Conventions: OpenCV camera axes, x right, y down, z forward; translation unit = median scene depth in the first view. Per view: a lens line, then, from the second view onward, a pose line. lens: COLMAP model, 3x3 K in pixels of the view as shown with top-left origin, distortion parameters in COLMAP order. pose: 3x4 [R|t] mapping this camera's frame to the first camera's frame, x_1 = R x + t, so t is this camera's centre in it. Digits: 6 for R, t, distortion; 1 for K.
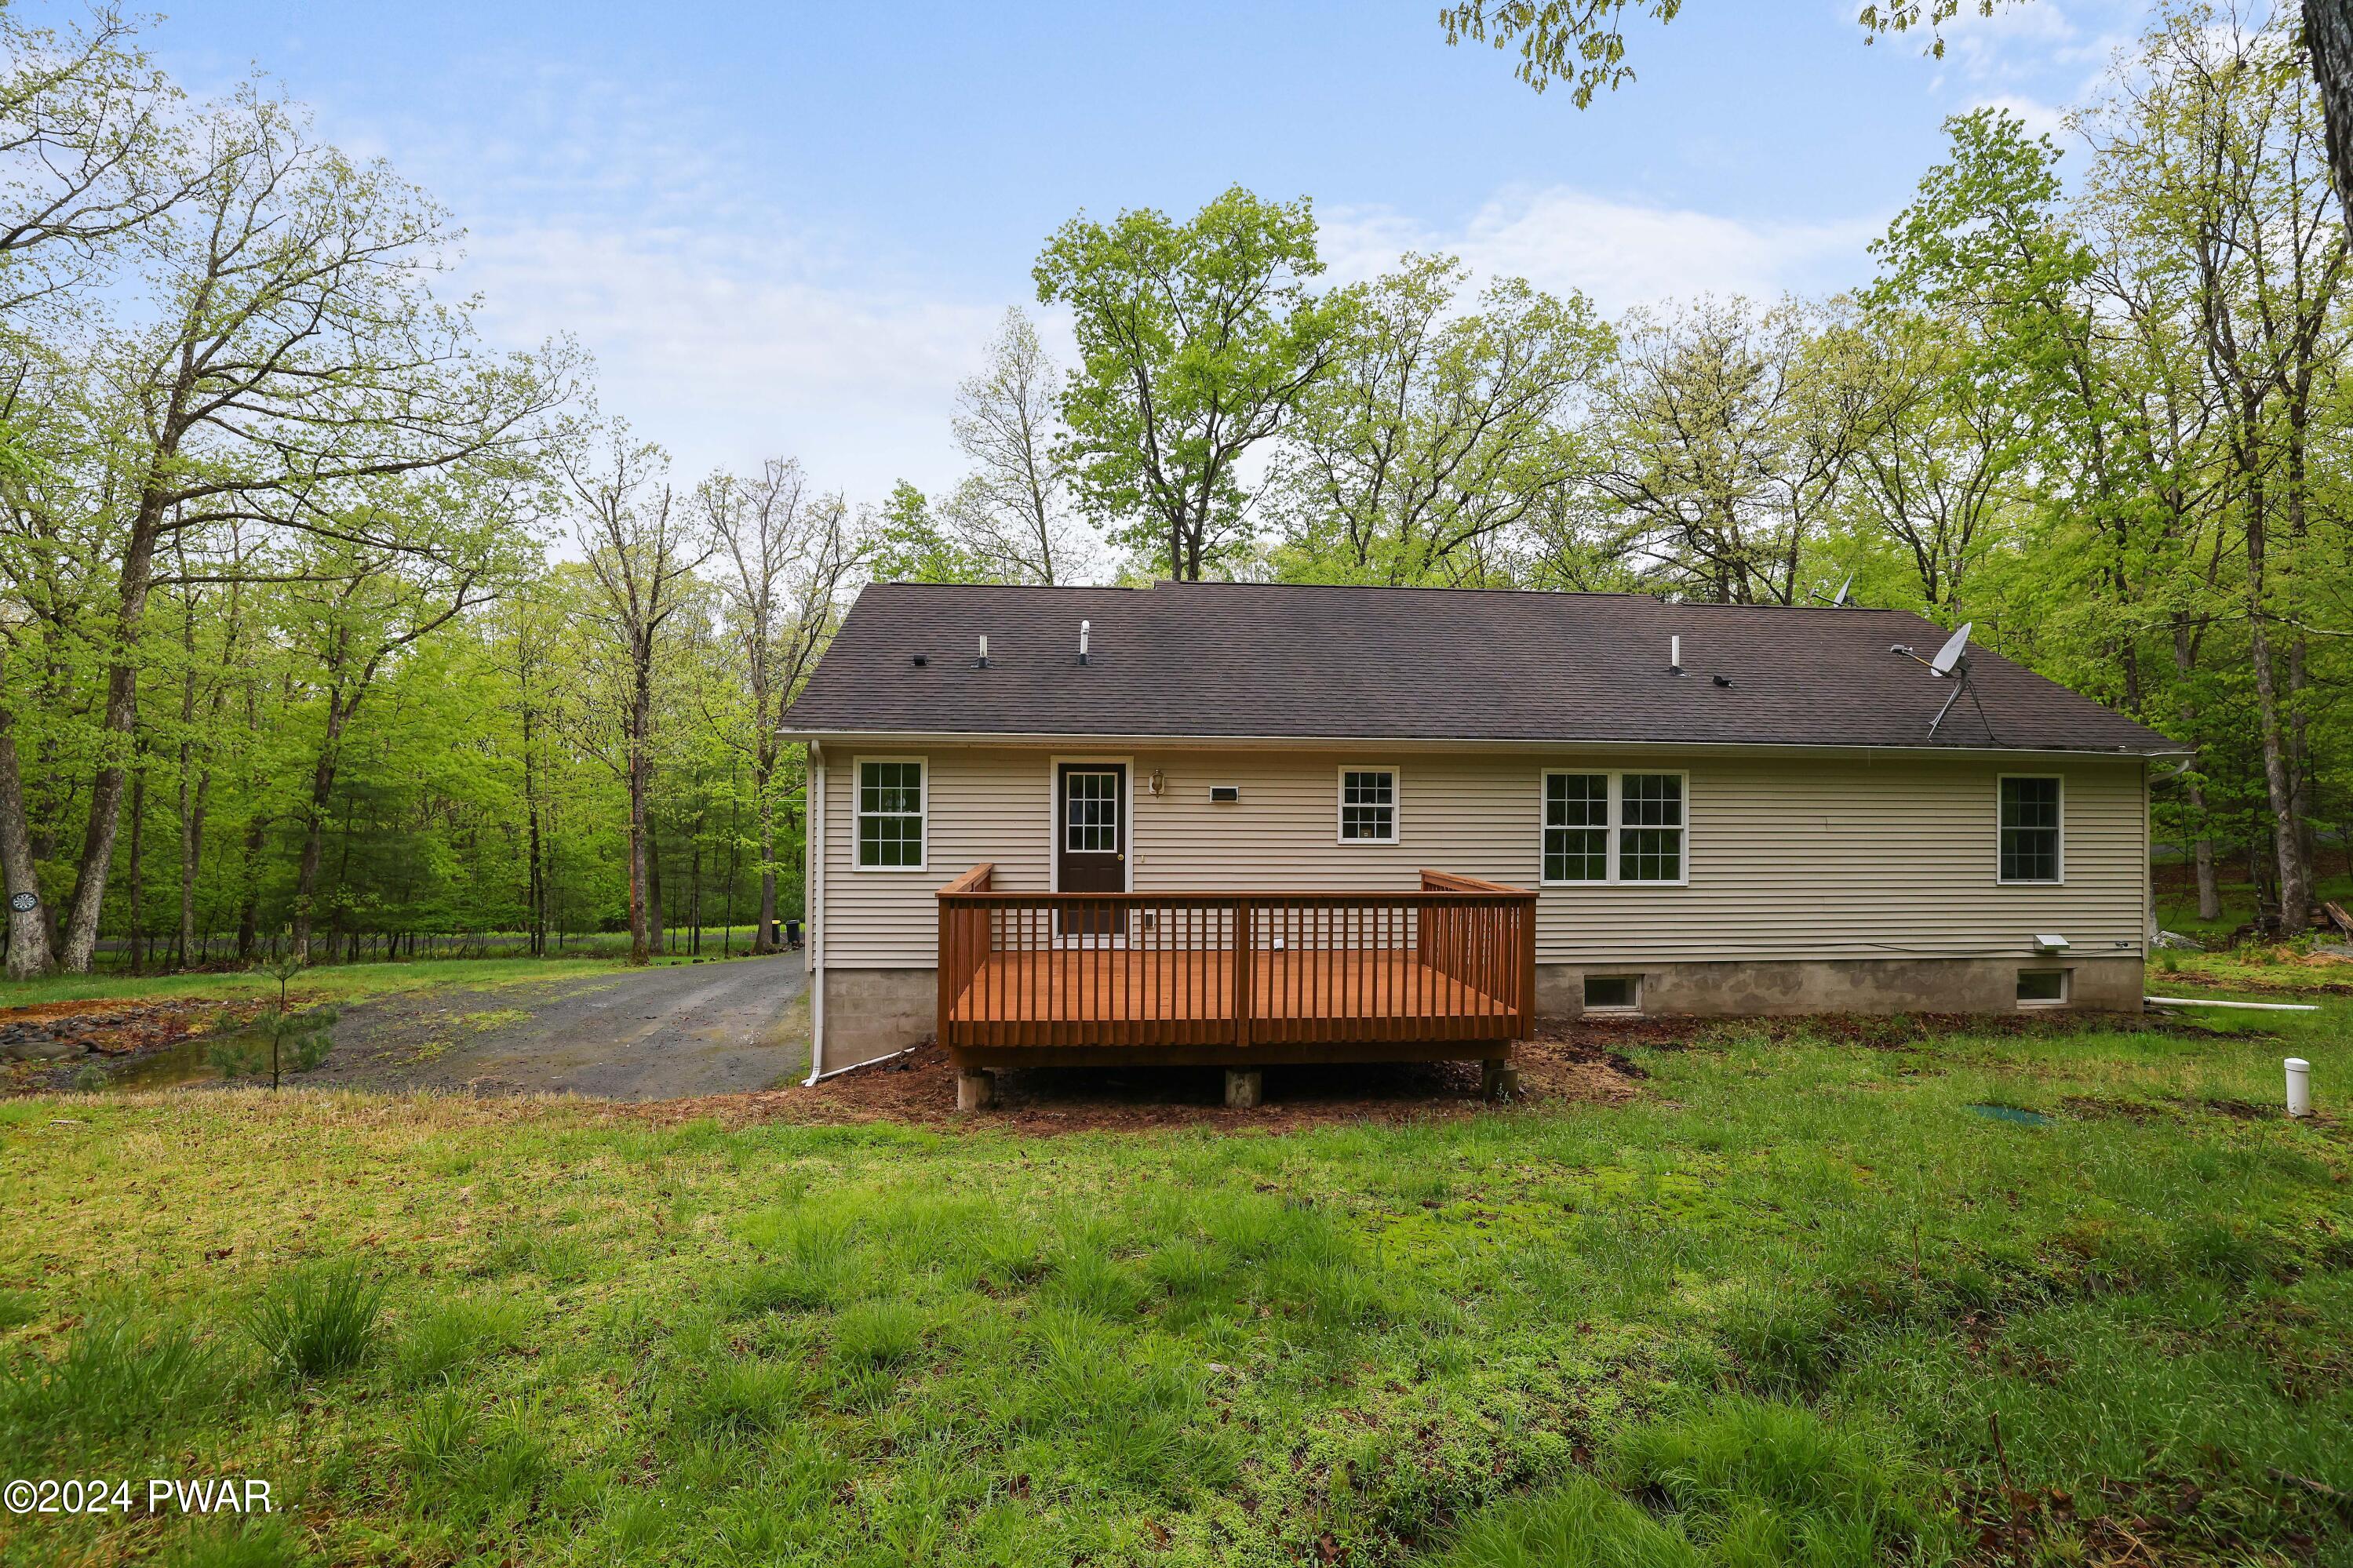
lens RADIAL K [[1043.8, 0, 1176.5], [0, 1043.8, 784.0], [0, 0, 1]] dist [-0.024781, 0.027288]
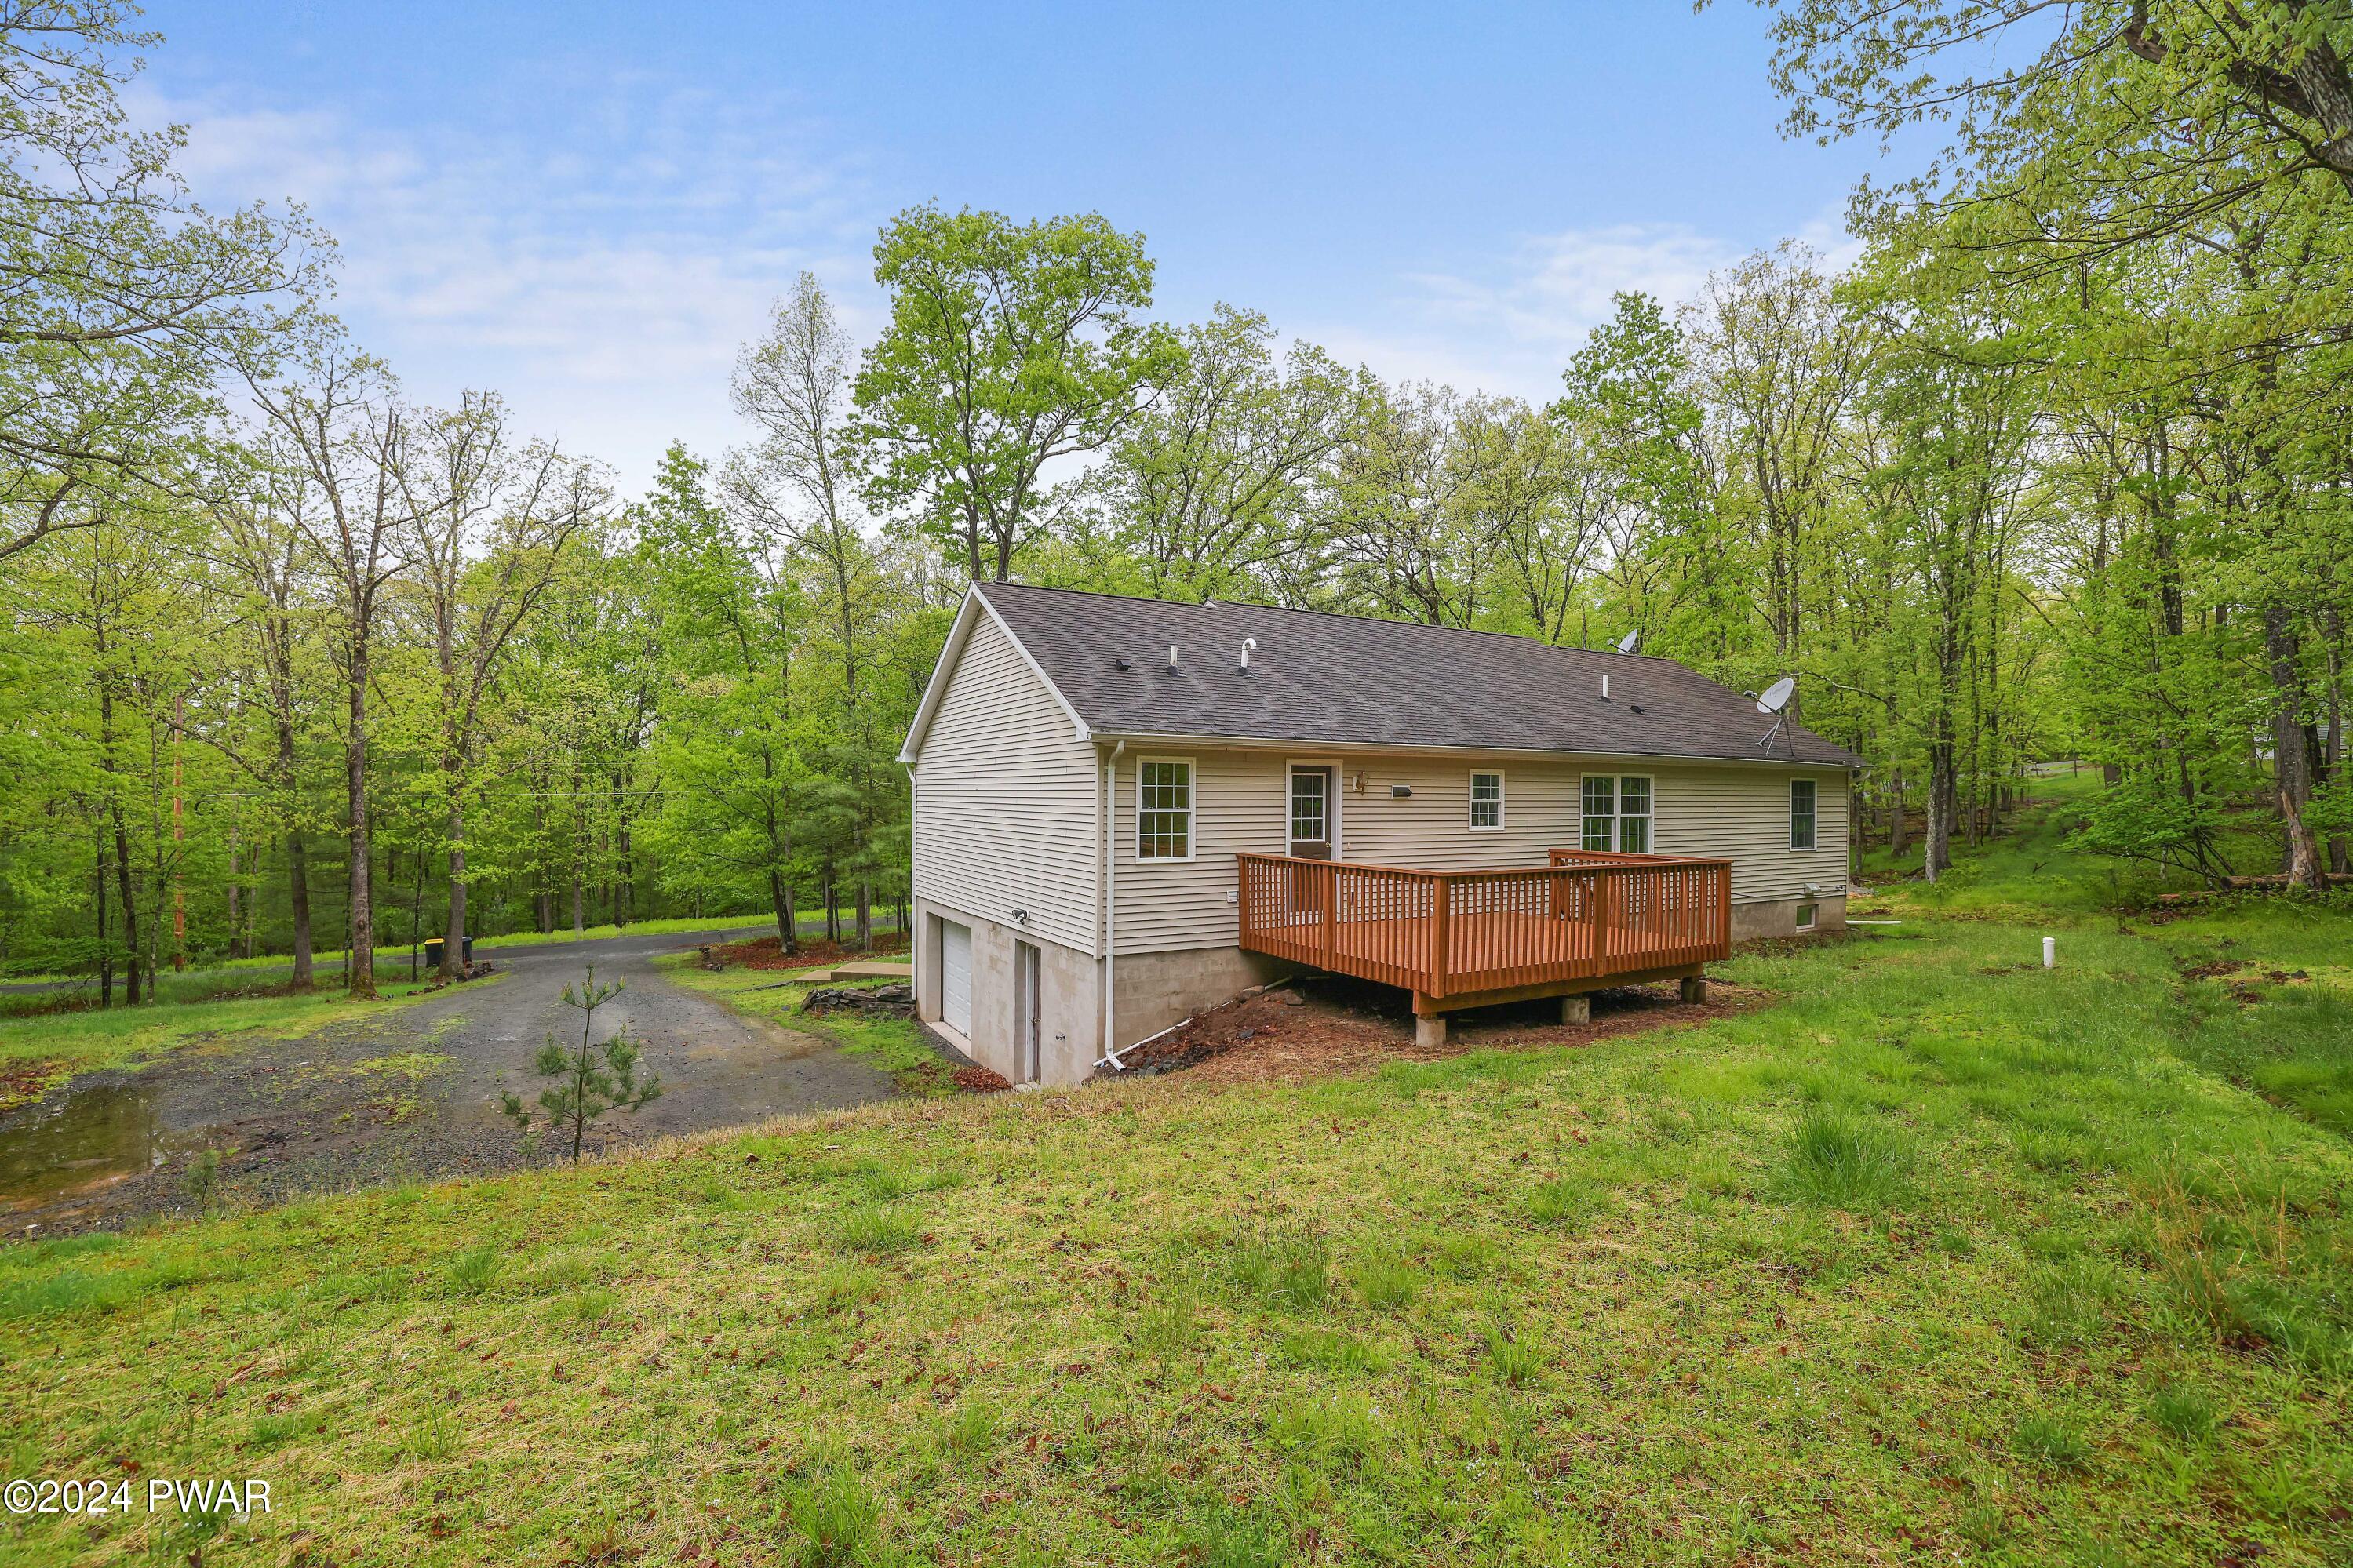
lens RADIAL K [[992.5, 0, 1176.0], [0, 992.5, 807.2], [0, 0, 1]] dist [-0.002718, 0.000002]
pose [[0.916940, -0.005986, 0.398981, -0.599655], [-0.008505, 0.999367, 0.034540, -0.009171], [-0.398935, -0.035065, 0.916308, 0.038161]]
